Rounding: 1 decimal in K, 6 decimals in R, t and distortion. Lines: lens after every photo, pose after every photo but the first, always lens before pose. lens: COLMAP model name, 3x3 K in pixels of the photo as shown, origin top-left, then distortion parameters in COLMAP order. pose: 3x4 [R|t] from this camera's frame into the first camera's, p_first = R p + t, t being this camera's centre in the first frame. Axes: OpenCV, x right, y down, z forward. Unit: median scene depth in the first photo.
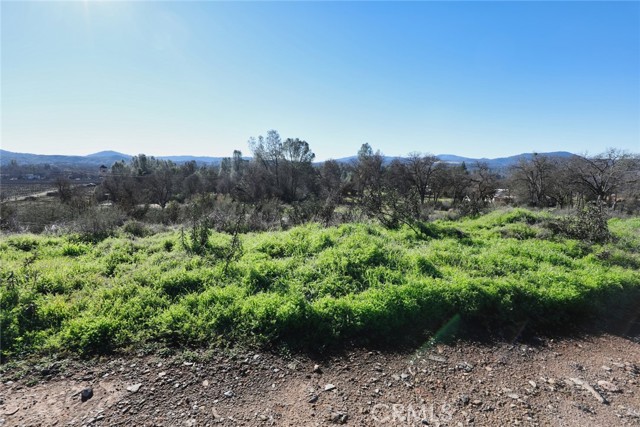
lens RADIAL K [[293.2, 0, 318.8], [0, 293.2, 214.6], [0, 0, 1]] dist [-0.034640, 0.007783]
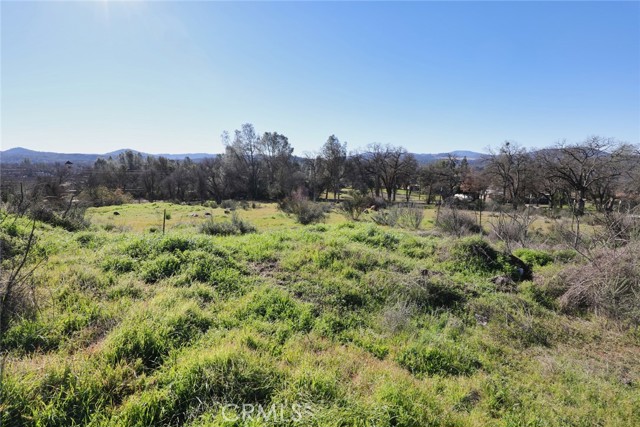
lens RADIAL K [[292.5, 0, 320.0], [0, 292.5, 213.5], [0, 0, 1]] dist [-0.035344, 0.008349]
pose [[0.999124, 0.003242, -0.041720, 3.153940], [-0.002972, 0.999974, 0.006531, -0.018372], [0.041740, -0.006401, 0.999108, 1.326110]]
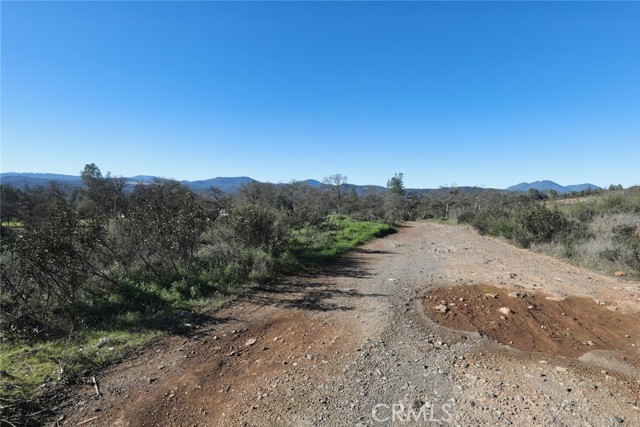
lens RADIAL K [[292.5, 0, 320.0], [0, 292.5, 213.5], [0, 0, 1]] dist [-0.035344, 0.008349]
pose [[0.589149, -0.058710, 0.805888, -2.647147], [0.120688, 0.992563, -0.015921, -0.006020], [-0.798960, 0.106641, 0.591853, -0.722179]]
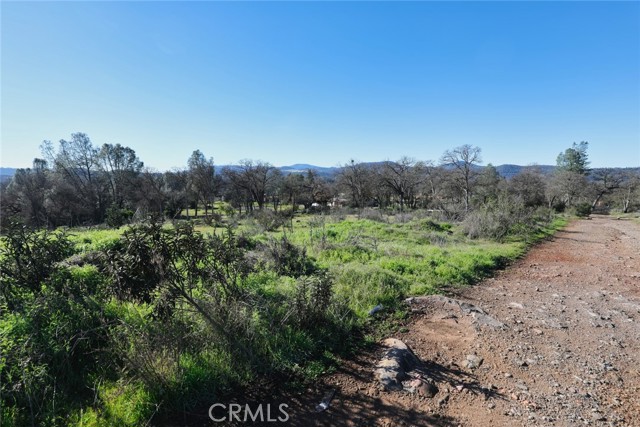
lens RADIAL K [[293.2, 0, 318.8], [0, 293.2, 214.6], [0, 0, 1]] dist [-0.034640, 0.007783]
pose [[0.895229, -0.074630, 0.439313, 1.719028], [0.088704, 0.995991, -0.011564, -0.009755], [-0.436689, 0.049321, 0.898259, 0.604912]]
